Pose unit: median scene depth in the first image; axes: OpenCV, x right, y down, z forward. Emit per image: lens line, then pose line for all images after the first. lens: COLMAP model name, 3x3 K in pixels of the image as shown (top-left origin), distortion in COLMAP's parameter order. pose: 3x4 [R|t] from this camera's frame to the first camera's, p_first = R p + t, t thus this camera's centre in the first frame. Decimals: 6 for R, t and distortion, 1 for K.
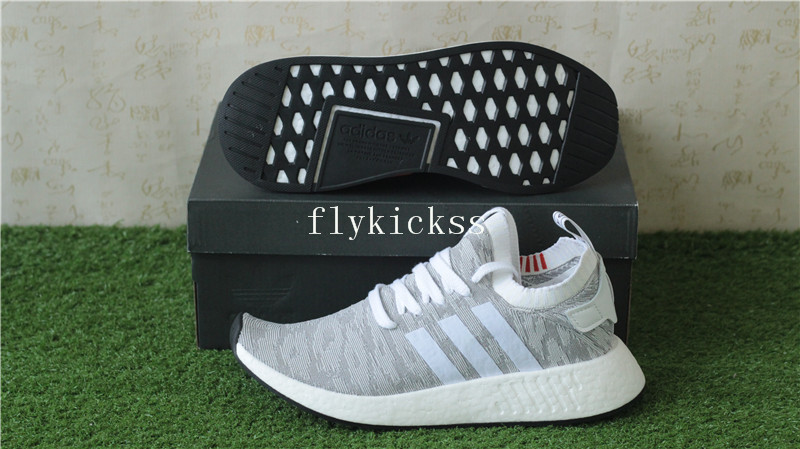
lens RADIAL K [[1906.8, 0, 394.1], [0, 1906.8, 208.2], [0, 0, 1]] dist [-0.099047, 0.000000]
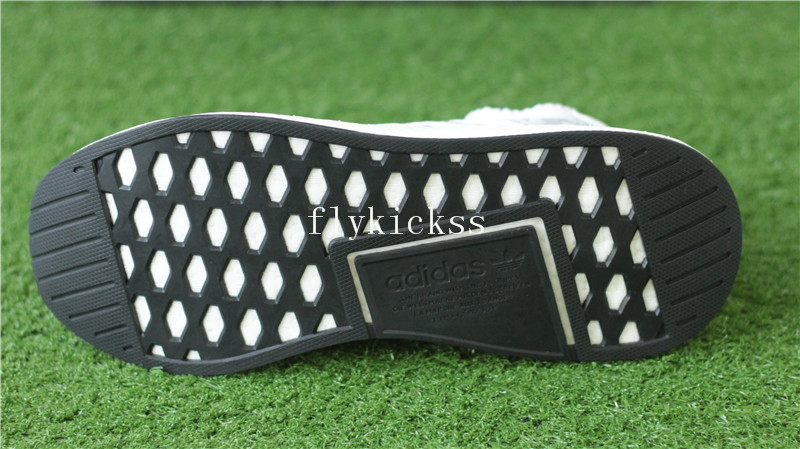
lens RADIAL K [[1906.8, 0, 400.4], [0, 1906.8, 222.0], [0, 0, 1]] dist [-0.099047, 0.000000]
pose [[0.999939, -0.010282, -0.003961, 0.028772], [0.010810, 0.984999, 0.172223, 0.004220], [0.002131, -0.172256, 0.985050, 0.280097]]
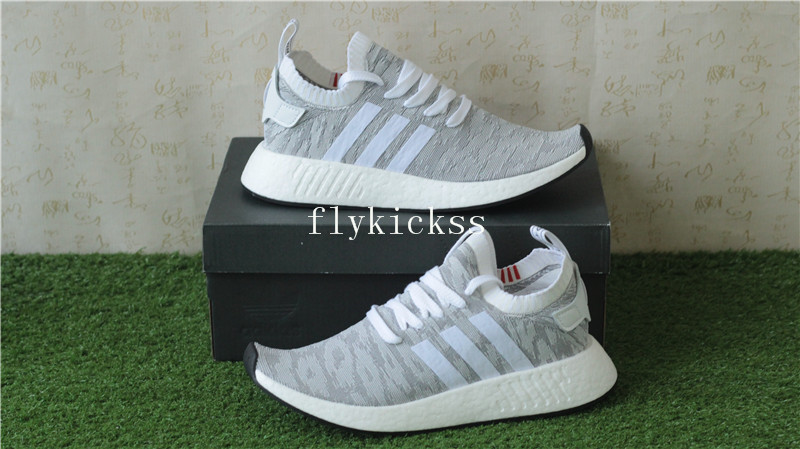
lens RADIAL K [[1906.8, 0, 394.8], [0, 1906.8, 211.3], [0, 0, 1]] dist [-0.099047, 0.000000]
pose [[0.999852, -0.011828, -0.012475, 0.015535], [0.011532, 0.999657, -0.023504, 0.013568], [0.012748, 0.023356, 0.999646, -0.095873]]
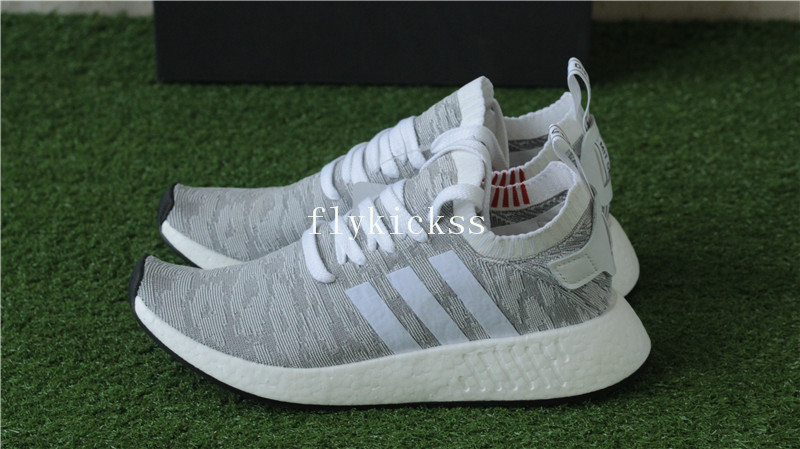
lens RADIAL K [[1906.8, 0, 398.0], [0, 1906.8, 242.1], [0, 0, 1]] dist [-0.099047, 0.000000]
pose [[0.999857, 0.004958, -0.016149, 0.045824], [-0.003152, 0.993925, 0.110016, 0.019641], [0.016596, -0.109949, 0.993799, 0.049394]]
